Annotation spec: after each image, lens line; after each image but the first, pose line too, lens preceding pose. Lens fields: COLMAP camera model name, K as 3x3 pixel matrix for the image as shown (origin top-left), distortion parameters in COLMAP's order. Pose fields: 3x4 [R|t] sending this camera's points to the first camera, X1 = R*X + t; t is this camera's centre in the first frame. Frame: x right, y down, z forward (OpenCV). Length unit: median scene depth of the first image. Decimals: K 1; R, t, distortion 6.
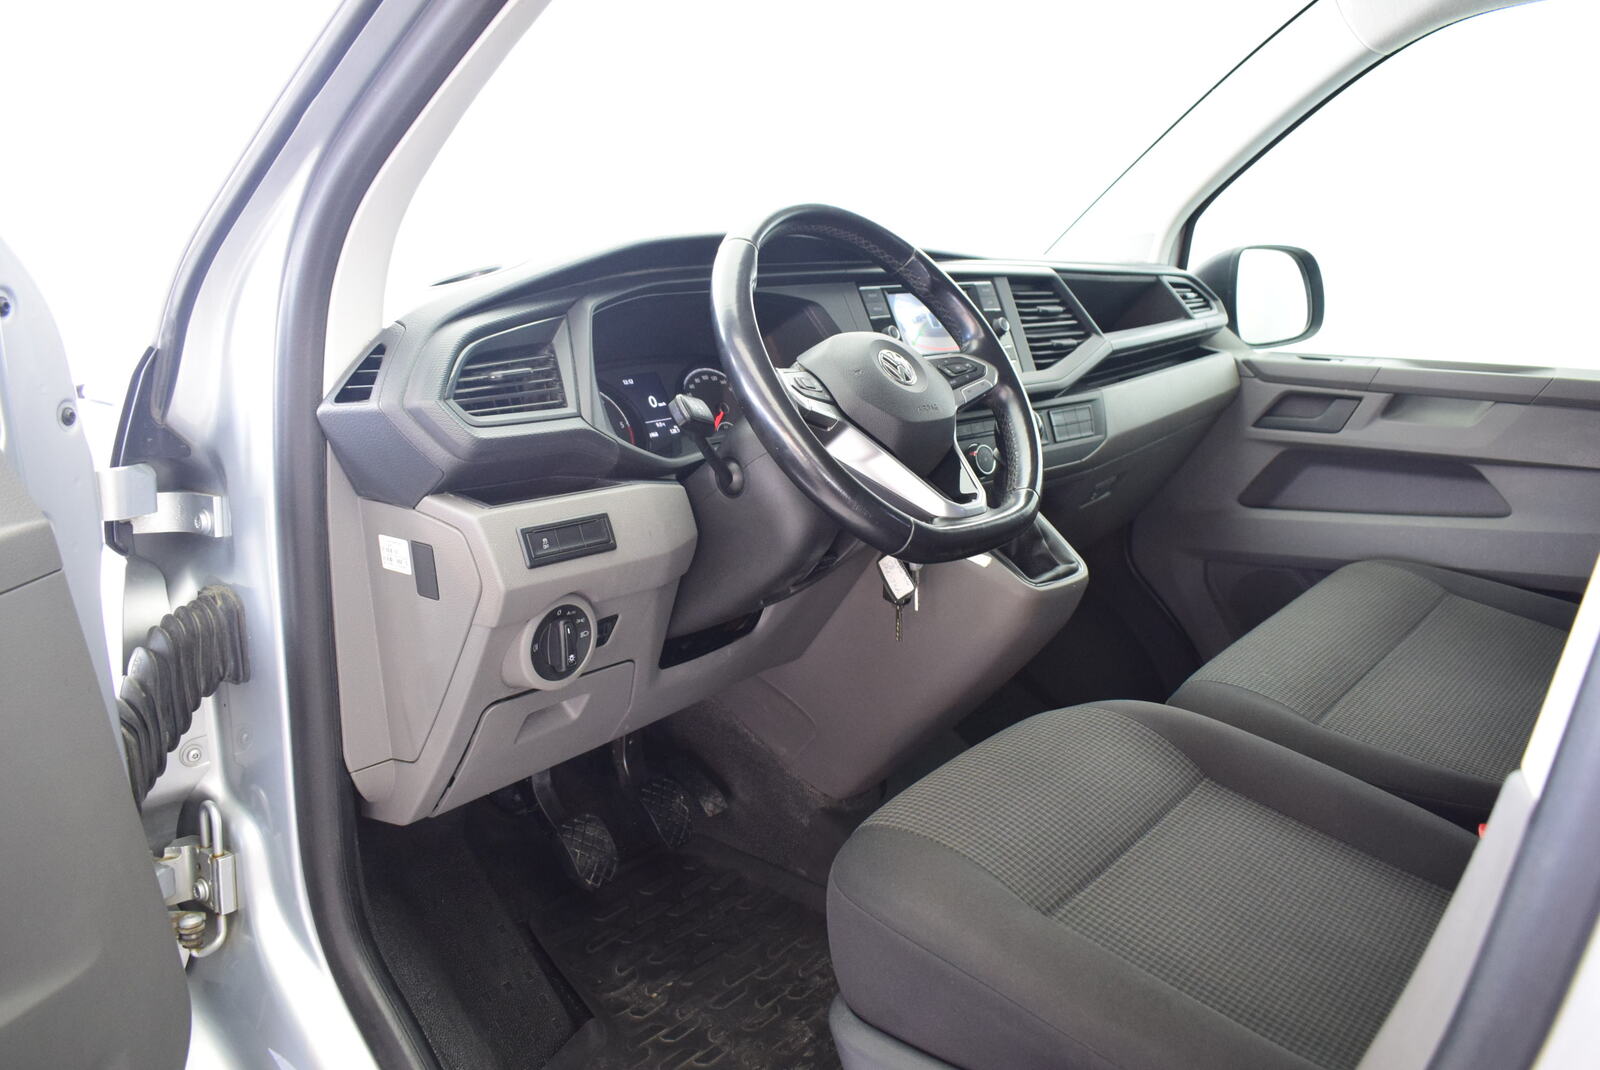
lens RADIAL K [[1244.5, 0, 800.0], [0, 1244.5, 536.7], [0, 0, 1]] dist [-0.012058, 0.002559]
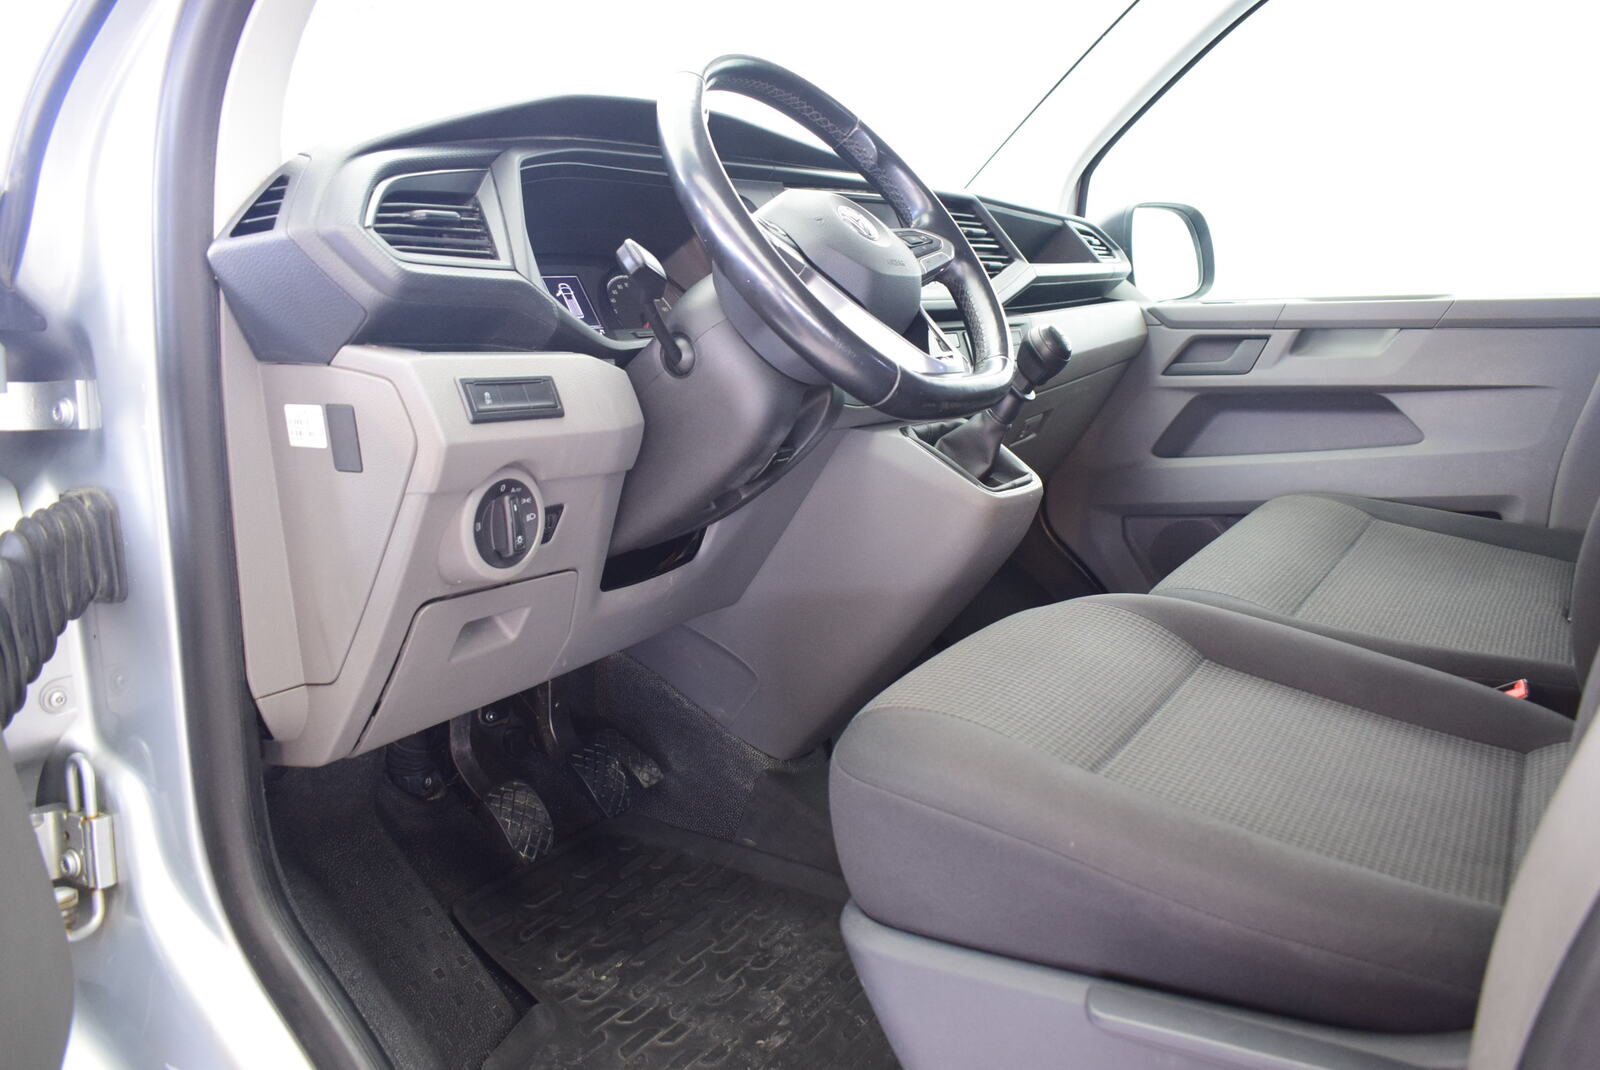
lens RADIAL K [[1244.5, 0, 799.6], [0, 1244.5, 535.3], [0, 0, 1]] dist [-0.012058, 0.002559]
pose [[0.991936, -0.052013, 0.115573, -0.079720], [0.058238, 0.996992, -0.051150, 0.132749], [-0.112565, 0.057468, 0.991981, 0.103544]]
